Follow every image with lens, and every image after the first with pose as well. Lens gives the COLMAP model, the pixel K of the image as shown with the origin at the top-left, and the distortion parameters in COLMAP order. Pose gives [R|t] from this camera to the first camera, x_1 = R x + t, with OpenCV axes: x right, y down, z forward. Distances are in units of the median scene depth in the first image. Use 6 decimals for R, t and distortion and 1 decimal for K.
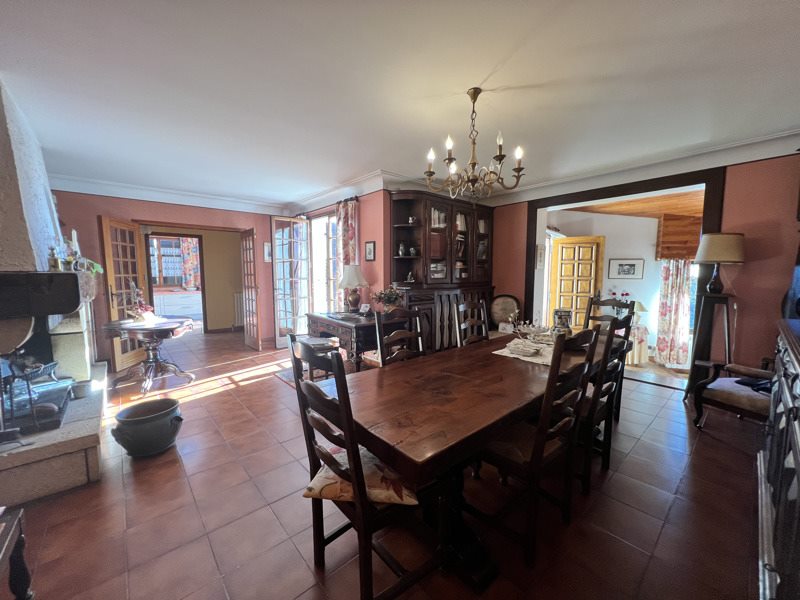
lens RADIAL K [[318.4, 0, 399.8], [0, 318.4, 301.9], [0, 0, 1]] dist [-0.000358, 0.000054]
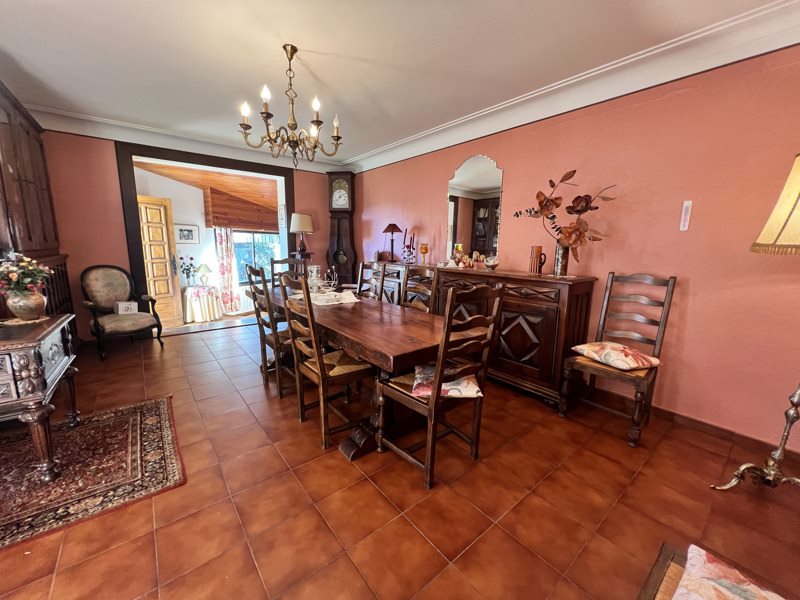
lens RADIAL K [[318.4, 0, 398.6], [0, 318.4, 299.5], [0, 0, 1]] dist [-0.000358, 0.000054]
pose [[0.043075, -0.171299, 0.984277, -0.358007], [0.074009, 0.983032, 0.167844, -0.017248], [-0.996327, 0.065616, 0.055022, 0.279851]]
